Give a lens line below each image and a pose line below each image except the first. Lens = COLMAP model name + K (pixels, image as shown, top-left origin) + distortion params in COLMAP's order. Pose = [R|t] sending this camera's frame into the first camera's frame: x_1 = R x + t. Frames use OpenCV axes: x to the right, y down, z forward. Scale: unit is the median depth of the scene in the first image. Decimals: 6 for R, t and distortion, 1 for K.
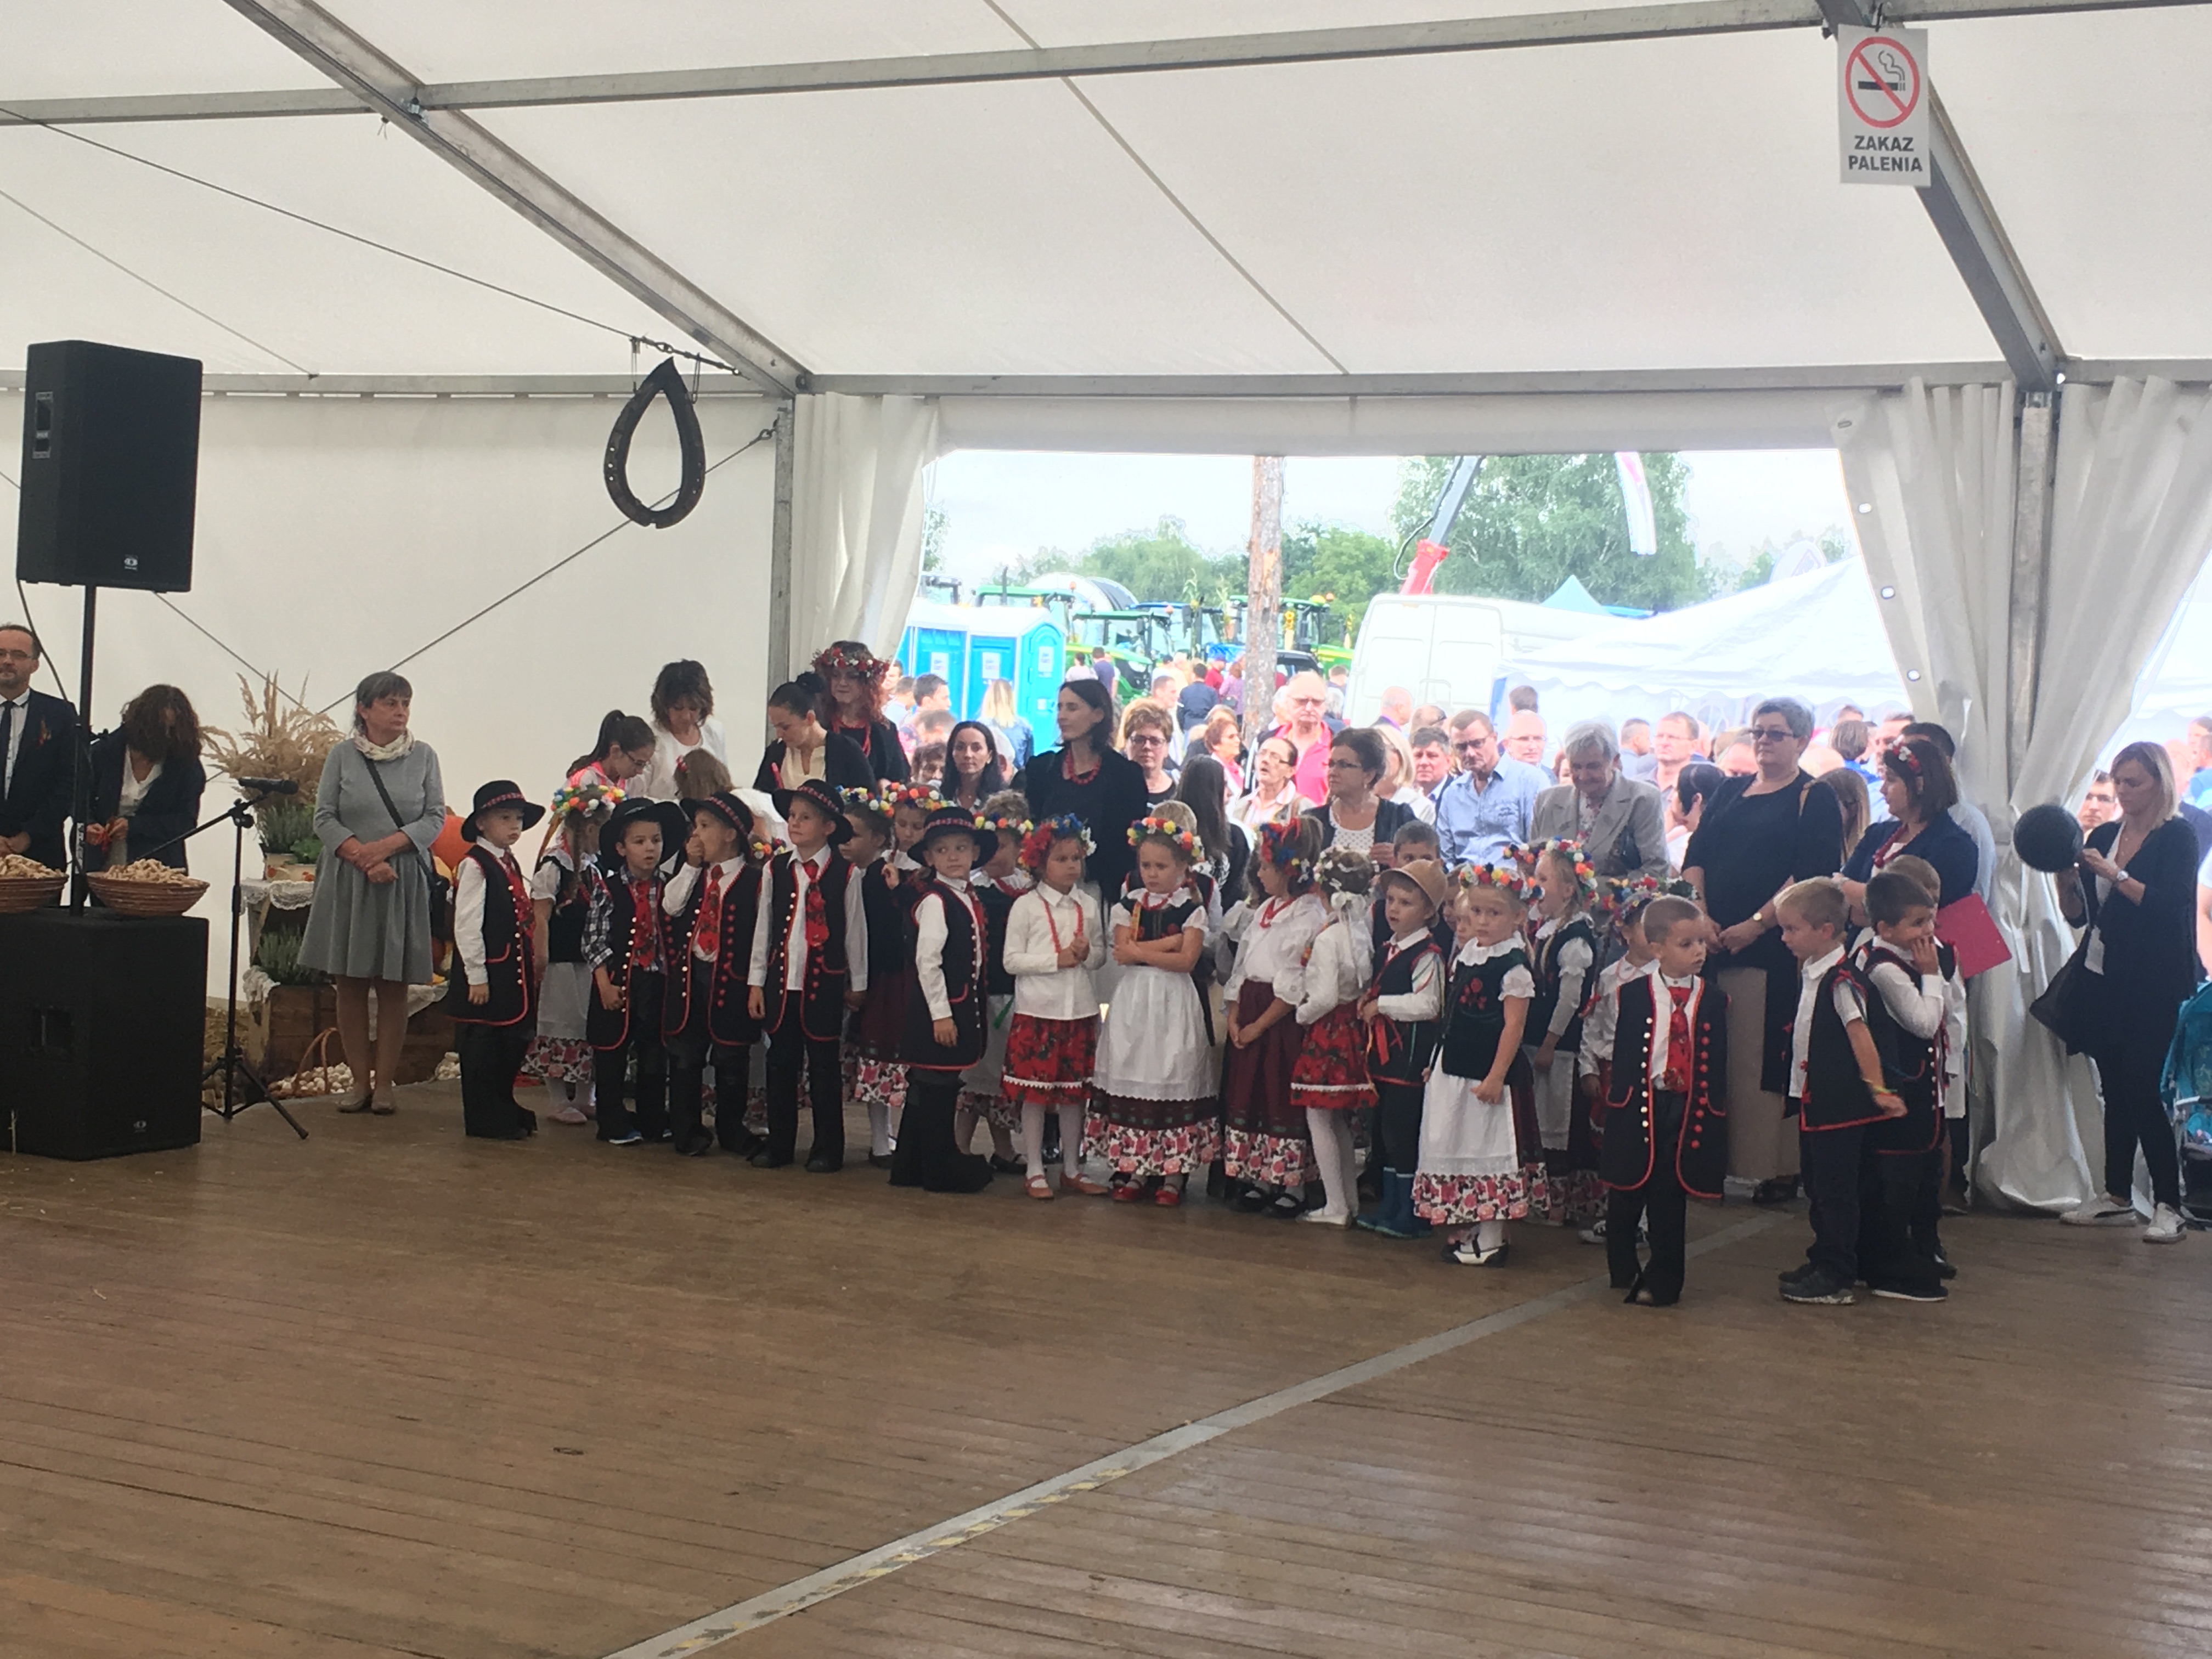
lens RADIAL K [[3365.1, 0, 1080.3], [0, 3365.1, 834.2], [0, 0, 1]] dist [0.060942, 0.000000]
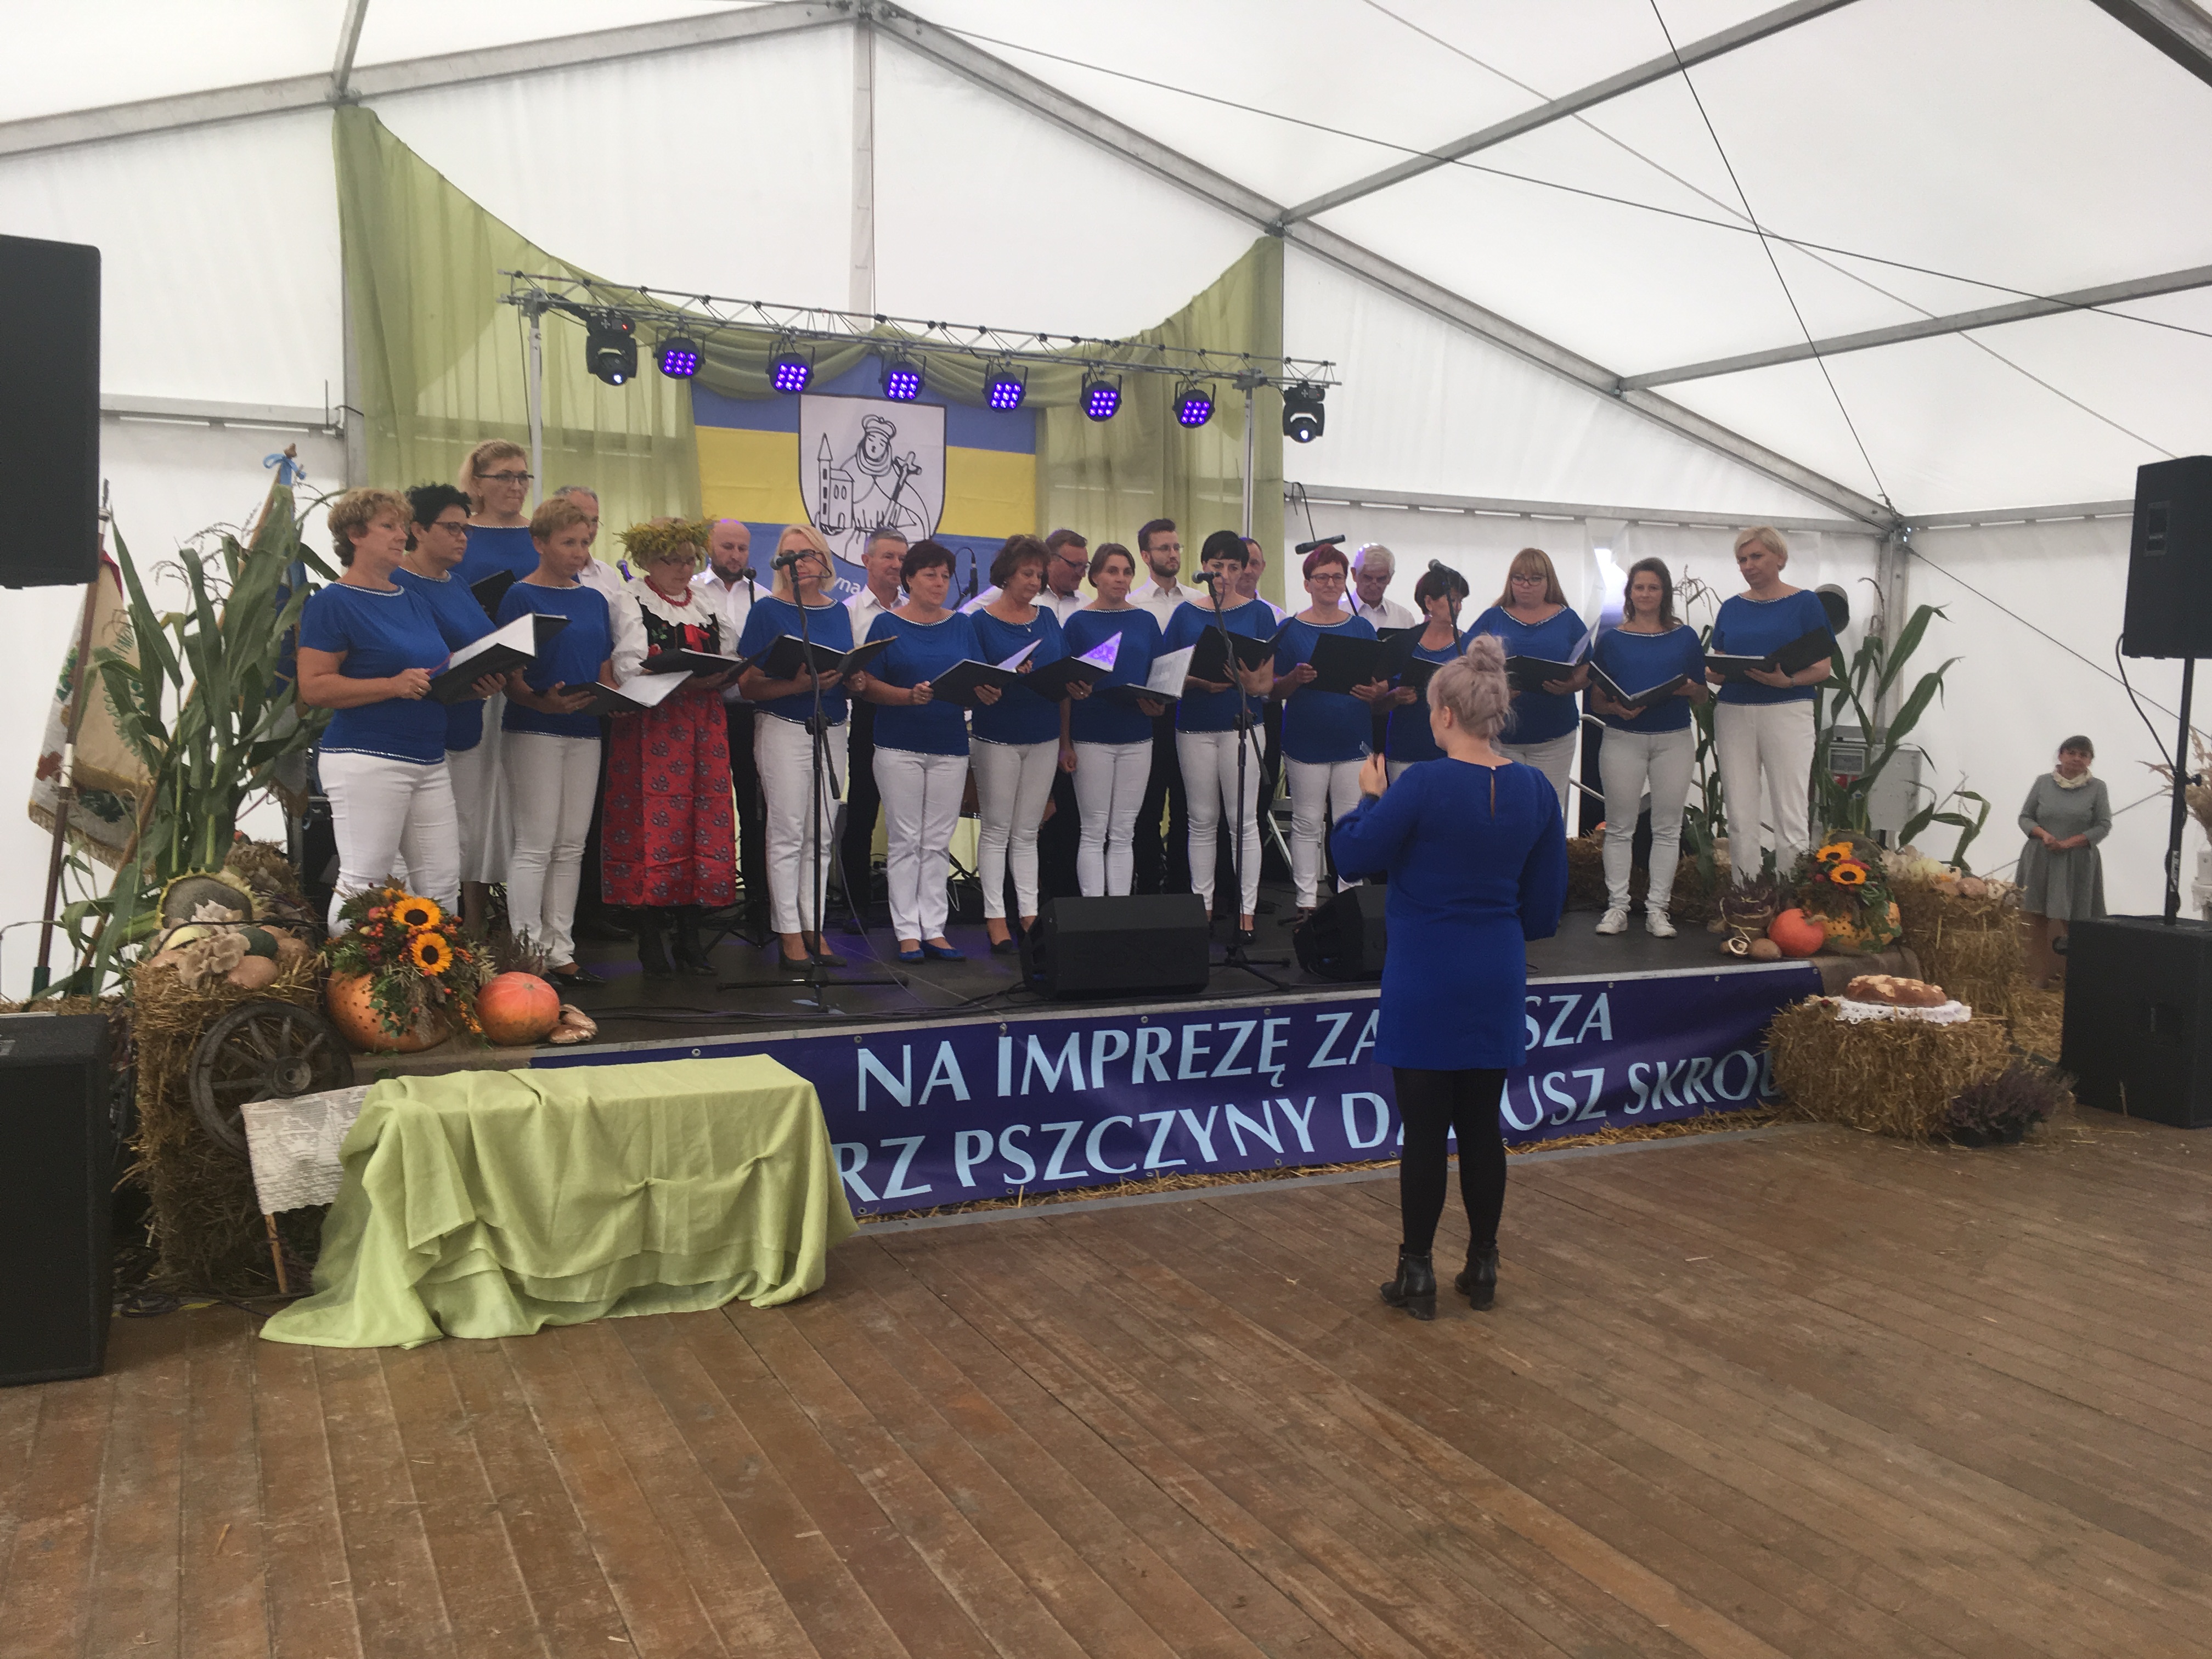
lens RADIAL K [[1886.1, 0, 1098.9], [0, 1886.1, 827.8], [0, 0, 1]] dist [0.091833, -0.122912]
pose [[0.803717, 0.014583, -0.594834, -0.160619], [-0.008250, 0.999877, 0.013366, -0.014576], [0.594955, -0.005835, 0.803738, 0.167306]]
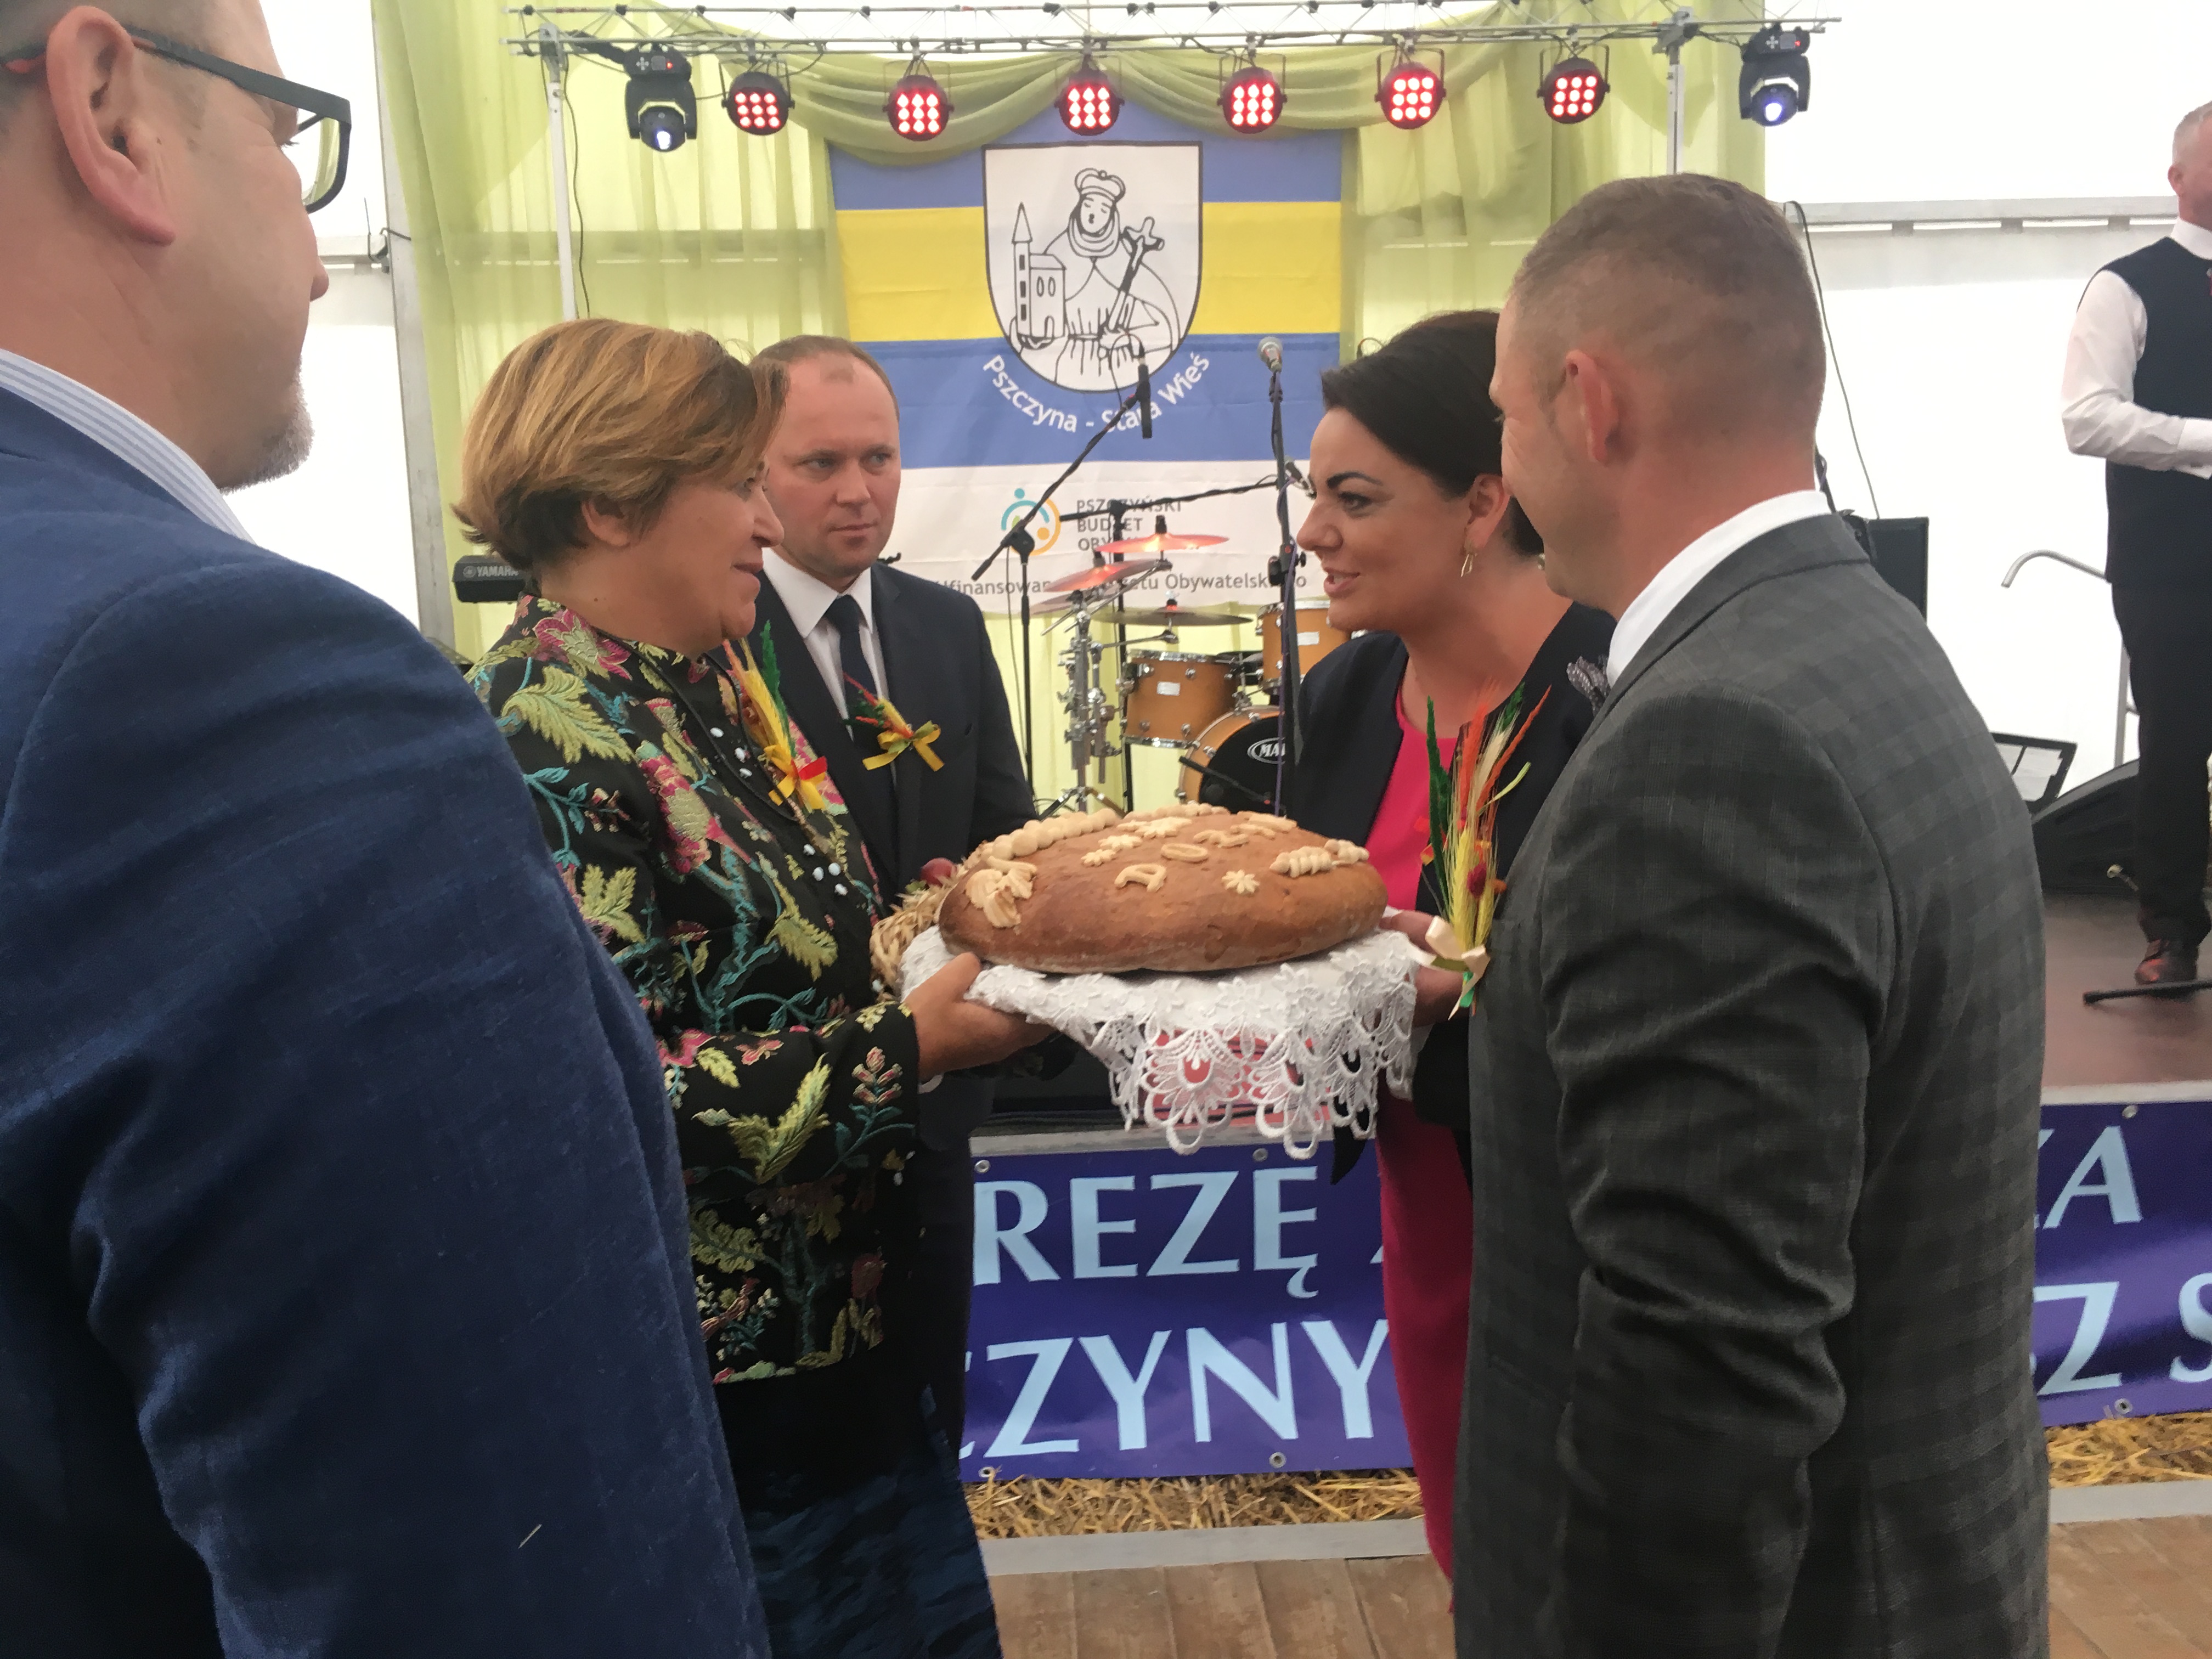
lens RADIAL K [[1886.1, 0, 1086.3], [0, 1886.1, 837.6], [0, 0, 1]] dist [0.091833, -0.122912]
pose [[0.507637, 0.051363, -0.860039, -0.220973], [0.015401, 0.997521, 0.068664, -0.018564], [0.861433, -0.048102, 0.505587, 0.450386]]
